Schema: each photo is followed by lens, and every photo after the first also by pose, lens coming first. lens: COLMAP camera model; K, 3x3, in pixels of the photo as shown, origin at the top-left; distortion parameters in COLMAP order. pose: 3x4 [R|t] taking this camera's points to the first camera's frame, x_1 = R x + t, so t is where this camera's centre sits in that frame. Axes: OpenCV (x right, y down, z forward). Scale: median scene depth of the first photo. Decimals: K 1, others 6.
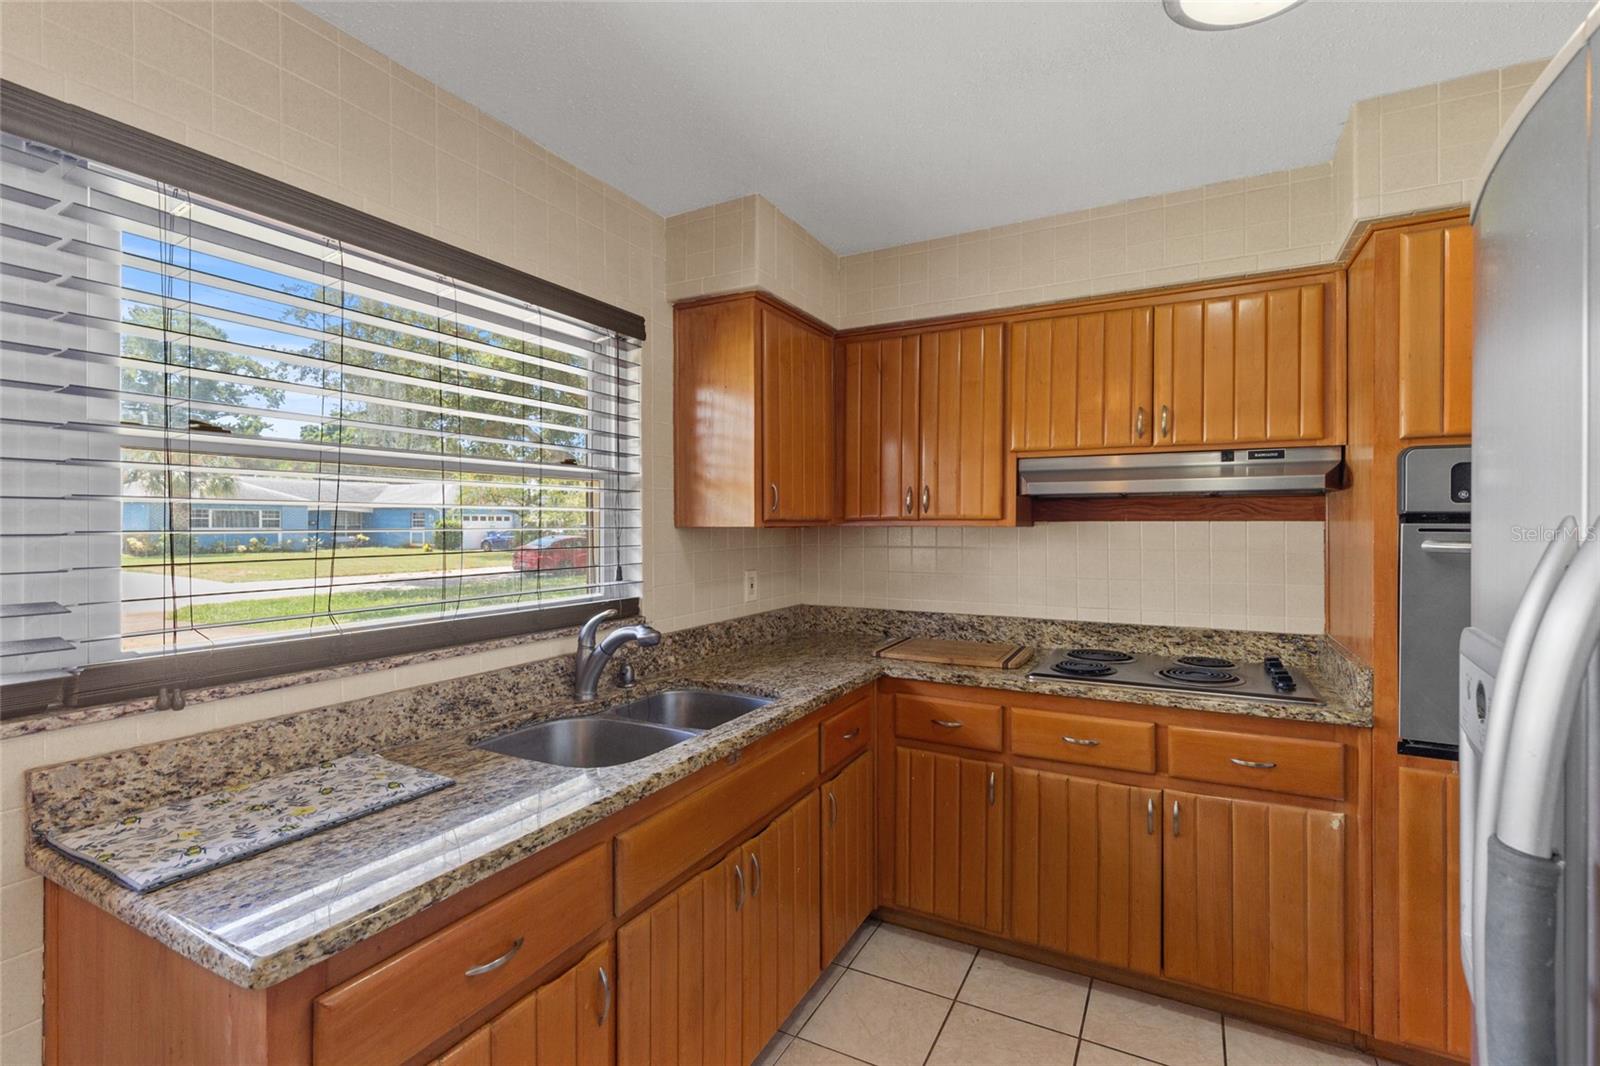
lens RADIAL K [[725.2, 0, 800.5], [0, 725.2, 523.1], [0, 0, 1]] dist [-0.002925, -0.000278]
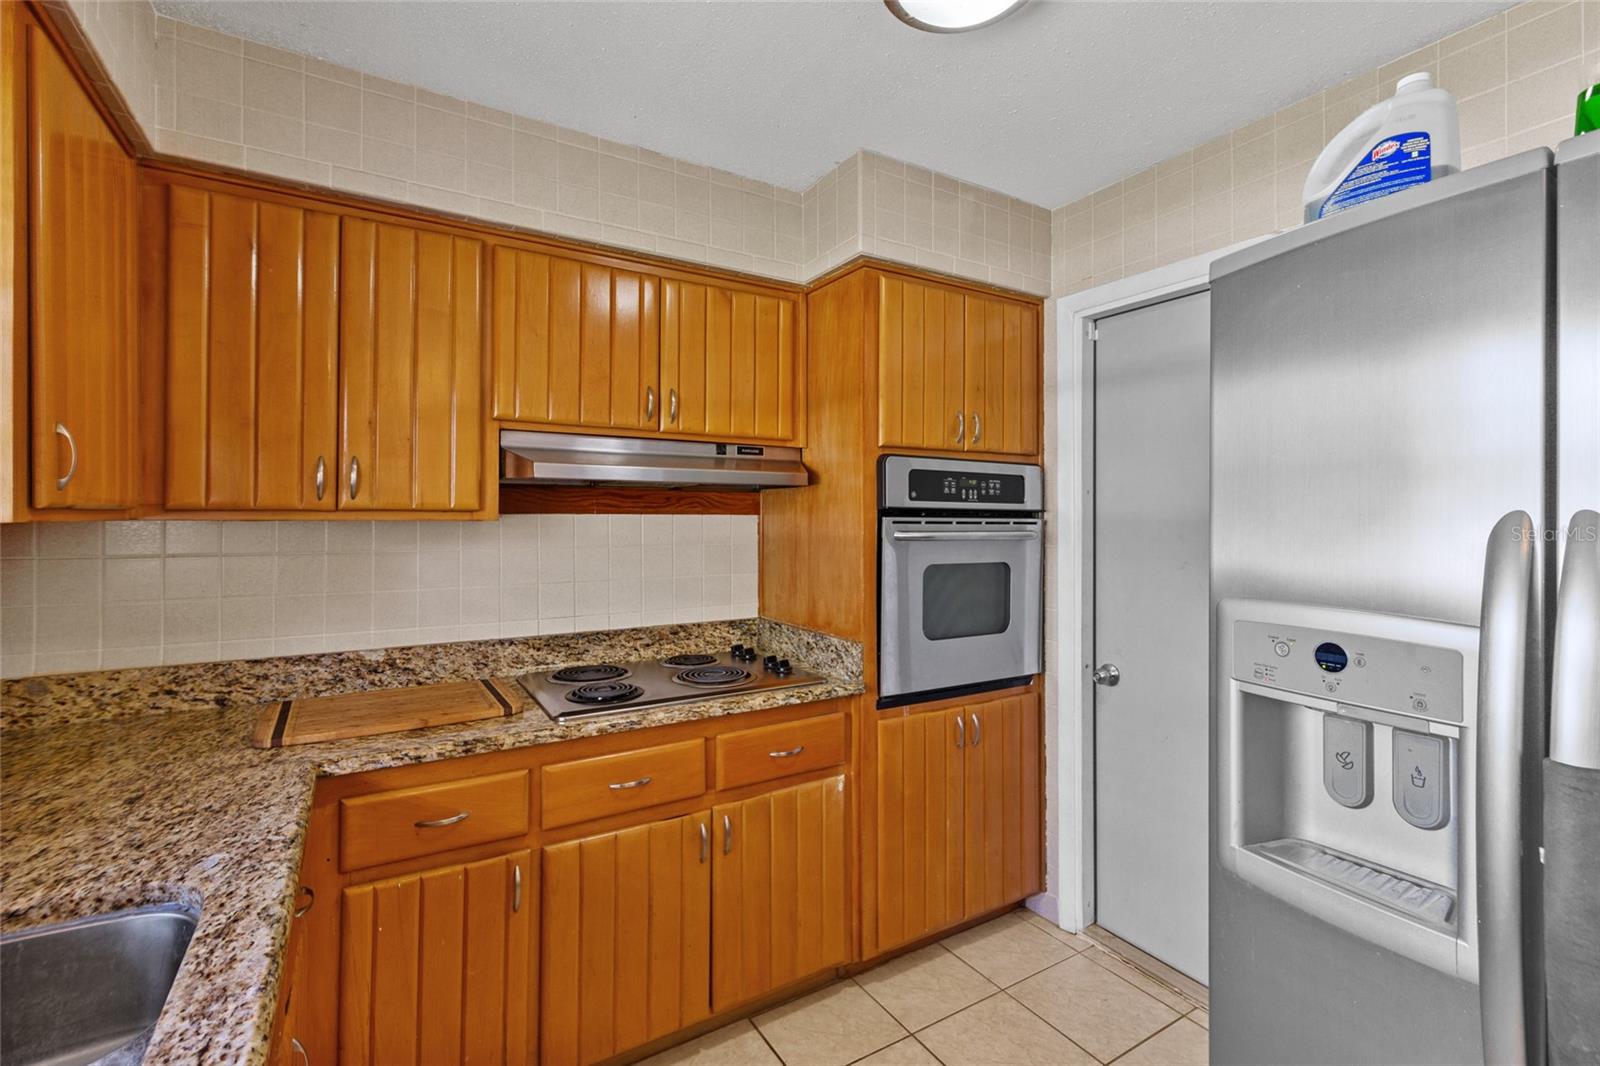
lens RADIAL K [[724.7, 0, 804.9], [0, 724.7, 513.2], [0, 0, 1]] dist [0.005034, -0.000402]
pose [[0.500653, 0.005714, 0.865629, -0.206519], [-0.002292, 0.999983, -0.005275, 0.000483], [-0.865645, 0.000657, 0.500658, 0.387738]]
